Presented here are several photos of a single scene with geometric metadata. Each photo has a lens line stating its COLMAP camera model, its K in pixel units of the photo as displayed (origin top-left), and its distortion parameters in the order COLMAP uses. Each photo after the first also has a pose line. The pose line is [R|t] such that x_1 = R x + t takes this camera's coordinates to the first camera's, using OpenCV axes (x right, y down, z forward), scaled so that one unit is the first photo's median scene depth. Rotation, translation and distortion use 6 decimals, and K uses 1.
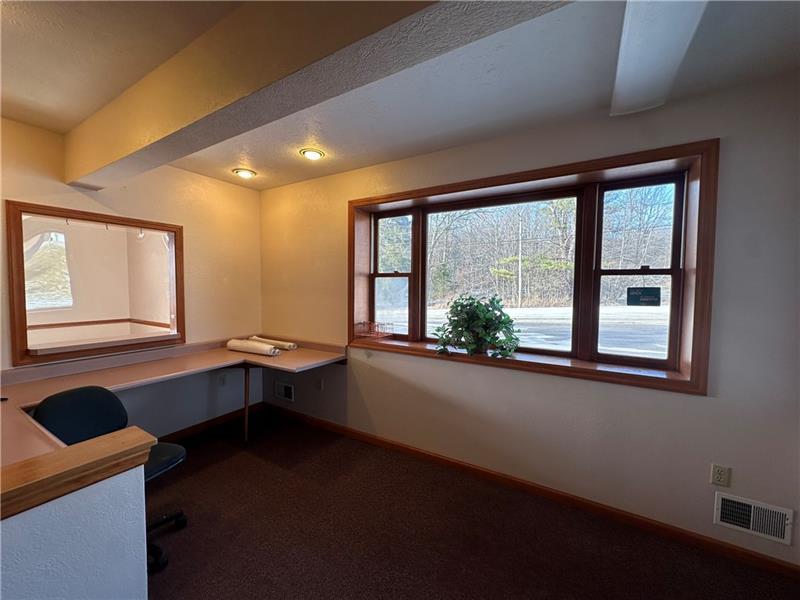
lens RADIAL K [[322.7, 0, 389.0], [0, 322.7, 300.1], [0, 0, 1]] dist [0.000384, -0.000302]
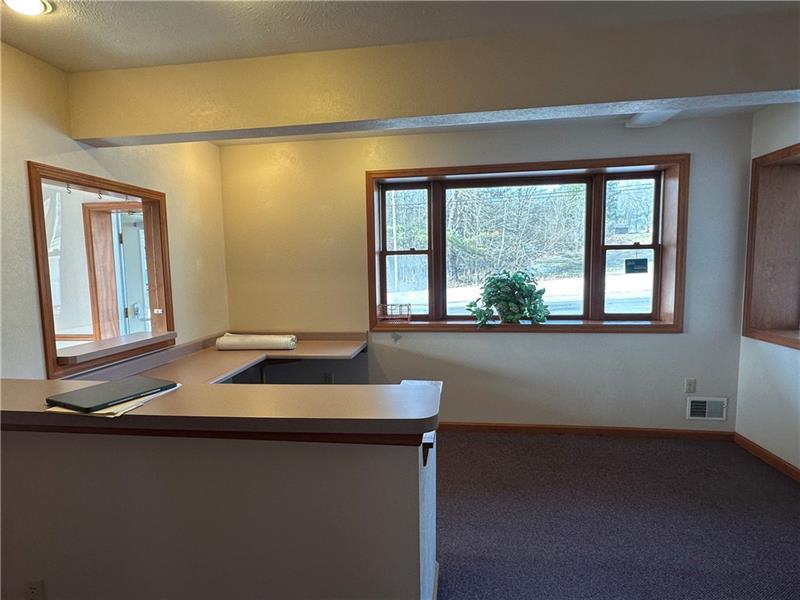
lens RADIAL K [[468.6, 0, 376.8], [0, 468.6, 311.5], [0, 0, 1]] dist [-0.003493, 0.009705]
pose [[0.923359, -0.064952, 0.378404, -0.831312], [0.045385, 0.997141, 0.060411, 0.009106], [-0.381246, -0.038607, 0.923667, -0.320363]]
